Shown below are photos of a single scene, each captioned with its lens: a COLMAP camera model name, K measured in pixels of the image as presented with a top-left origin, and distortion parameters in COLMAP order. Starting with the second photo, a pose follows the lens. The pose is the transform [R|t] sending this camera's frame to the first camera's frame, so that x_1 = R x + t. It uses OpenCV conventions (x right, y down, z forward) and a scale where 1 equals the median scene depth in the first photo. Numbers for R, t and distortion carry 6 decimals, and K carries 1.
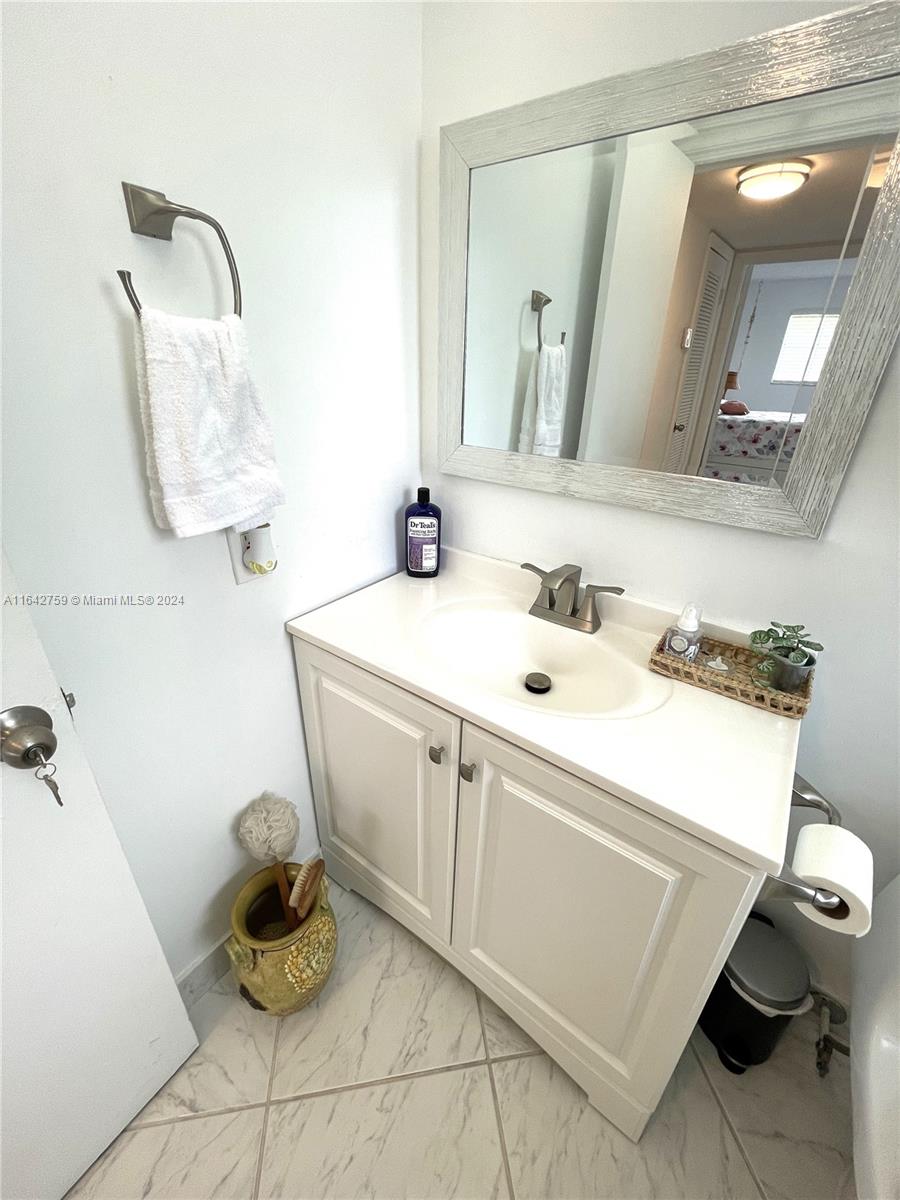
lens RADIAL K [[485.8, 0, 448.5], [0, 485.8, 595.6], [0, 0, 1]] dist [-0.007623, 0.003163]
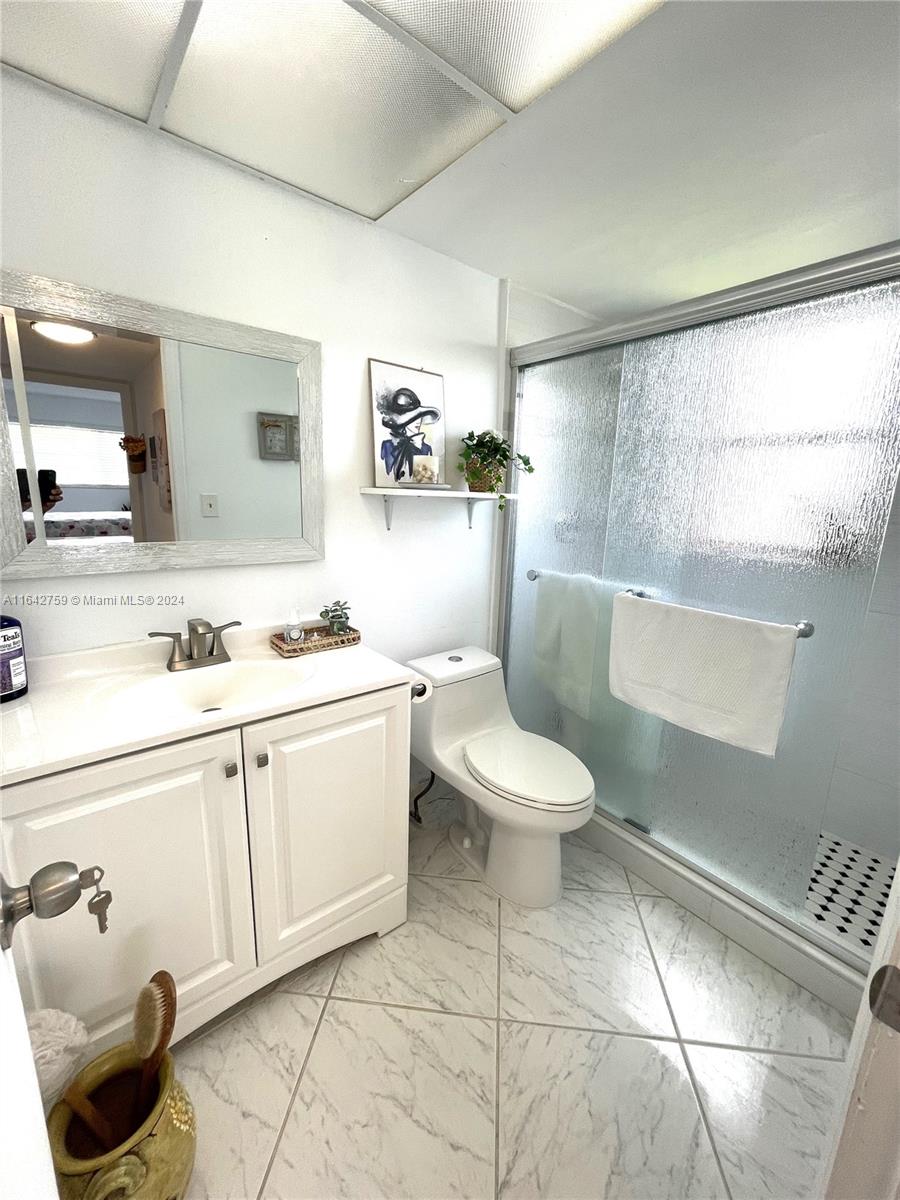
lens RADIAL K [[485.8, 0, 456.3], [0, 485.8, 596.6], [0, 0, 1]] dist [-0.007623, 0.003163]
pose [[0.240418, -0.219607, 0.945501, -0.803597], [0.391235, 0.913369, 0.112662, 0.009352], [-0.888332, 0.342827, 0.305508, -0.028352]]
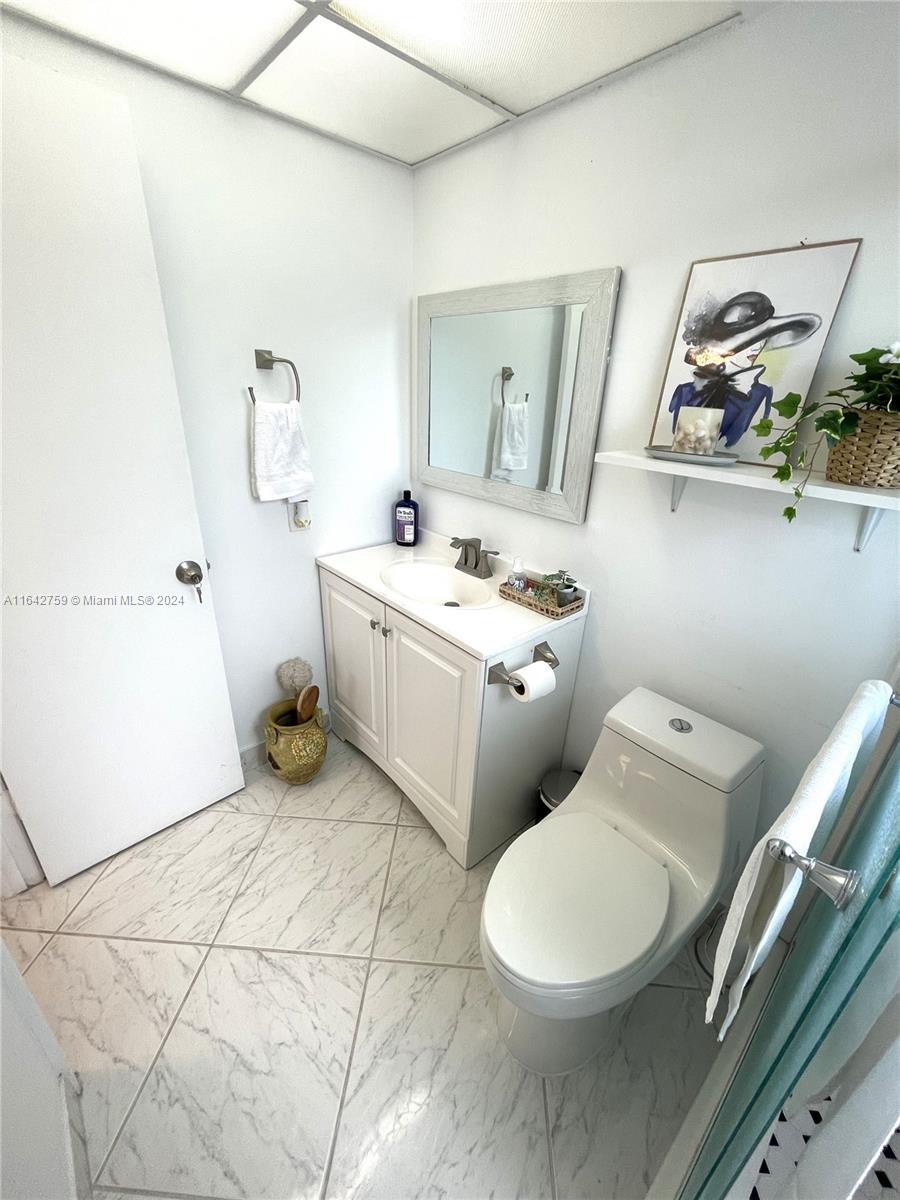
lens RADIAL K [[485.8, 0, 448.2], [0, 485.8, 595.4], [0, 0, 1]] dist [-0.007623, 0.003163]
pose [[0.977668, 0.094636, -0.187642, 0.509516], [-0.102496, 0.994199, -0.032616, 0.206268], [0.183467, 0.051120, 0.981696, -0.686988]]
